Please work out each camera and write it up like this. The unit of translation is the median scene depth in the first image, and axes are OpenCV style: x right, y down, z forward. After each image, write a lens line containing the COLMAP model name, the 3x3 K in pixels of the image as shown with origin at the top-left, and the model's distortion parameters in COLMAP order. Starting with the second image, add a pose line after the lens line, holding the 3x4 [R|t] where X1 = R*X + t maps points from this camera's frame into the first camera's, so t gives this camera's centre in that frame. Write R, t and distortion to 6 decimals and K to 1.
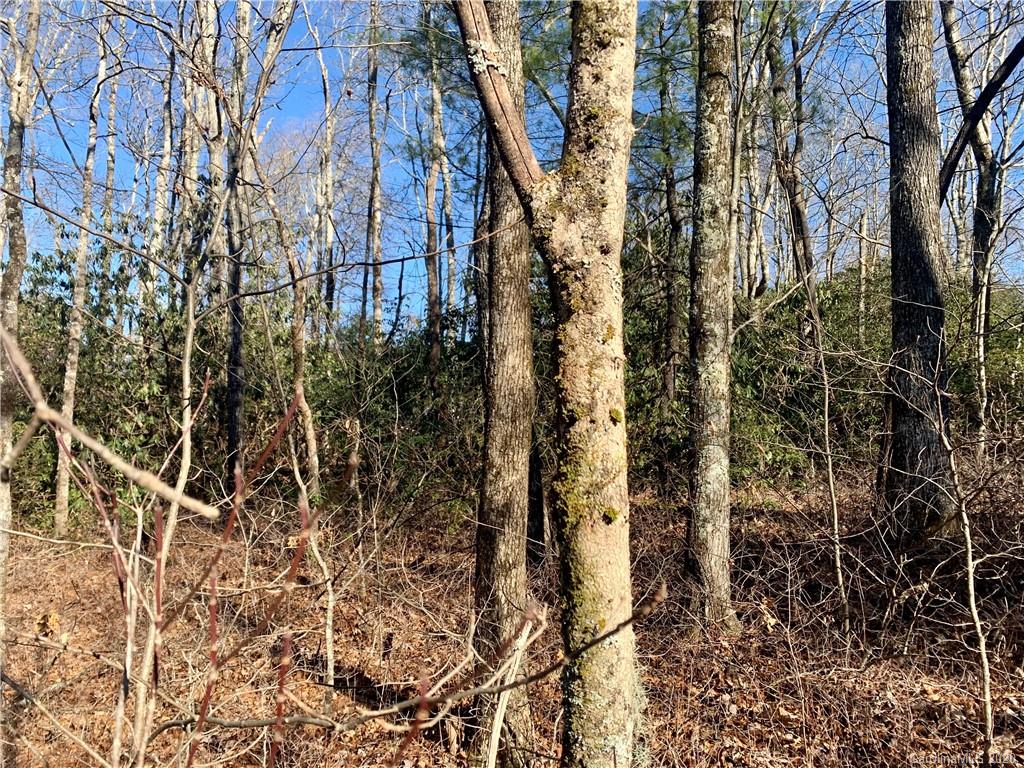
lens RADIAL K [[775.2, 0, 507.3], [0, 775.2, 372.6], [0, 0, 1]] dist [0.013306, -0.005673]
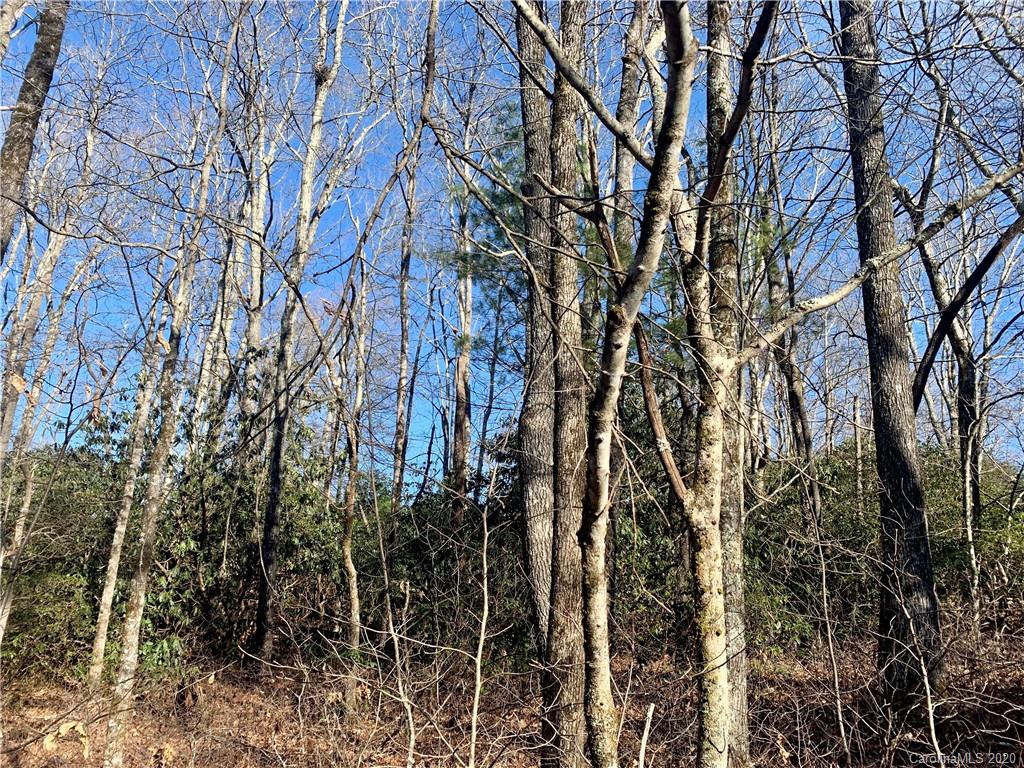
lens RADIAL K [[776.4, 0, 512.0], [0, 776.4, 384.0], [0, 0, 1]] dist [0.014166, -0.008582]
pose [[0.999635, 0.026997, 0.000697, -0.052335], [-0.026380, 0.981665, -0.188779, -0.010181], [-0.005780, 0.188692, 0.982019, -0.151464]]
